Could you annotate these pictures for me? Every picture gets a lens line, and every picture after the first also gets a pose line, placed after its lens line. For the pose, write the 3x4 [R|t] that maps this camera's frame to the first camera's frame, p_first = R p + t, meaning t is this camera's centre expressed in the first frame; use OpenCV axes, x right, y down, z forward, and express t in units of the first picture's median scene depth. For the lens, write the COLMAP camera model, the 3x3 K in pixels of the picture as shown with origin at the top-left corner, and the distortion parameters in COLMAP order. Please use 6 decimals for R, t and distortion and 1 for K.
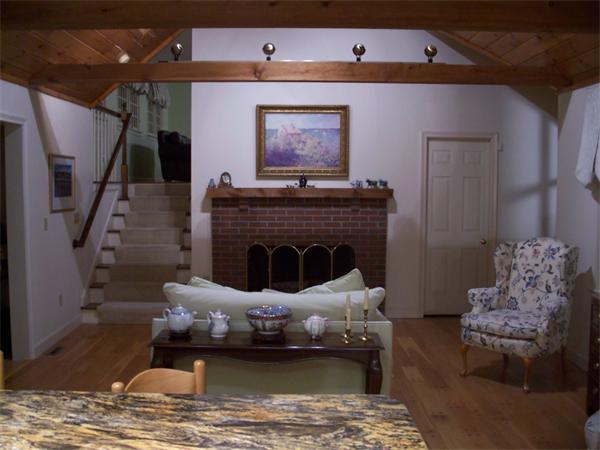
lens RADIAL K [[658.7, 0, 286.1], [0, 658.7, 217.0], [0, 0, 1]] dist [-0.140692, 0.000000]
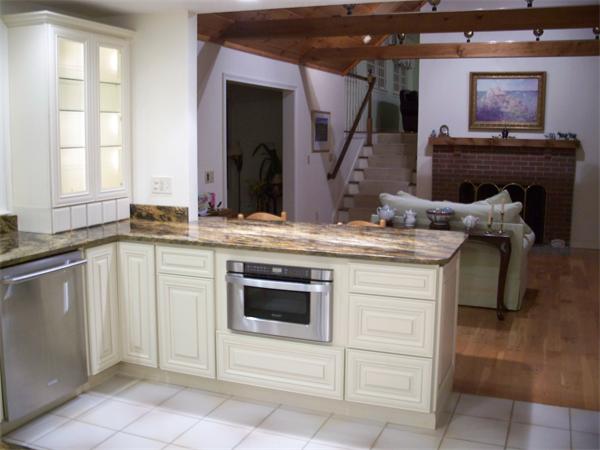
lens RADIAL K [[658.7, 0, 289.4], [0, 658.7, 209.5], [0, 0, 1]] dist [-0.140692, 0.000000]
pose [[0.926660, 0.049703, -0.372601, 0.110336], [-0.027938, 0.997585, 0.063591, 0.024038], [0.374862, -0.048517, 0.925810, -0.299096]]
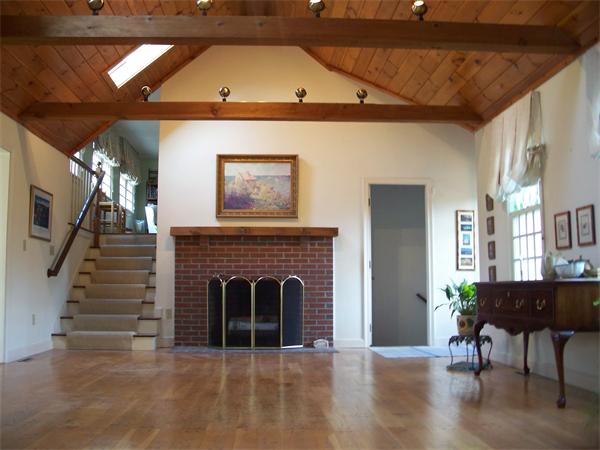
lens RADIAL K [[658.7, 0, 282.6], [0, 658.7, 215.2], [0, 0, 1]] dist [-0.140692, 0.000000]
pose [[0.999269, 0.000829, 0.038226, 0.025515], [0.005866, 0.984603, -0.174708, 0.130232], [-0.037783, 0.174804, 0.983878, -0.100591]]
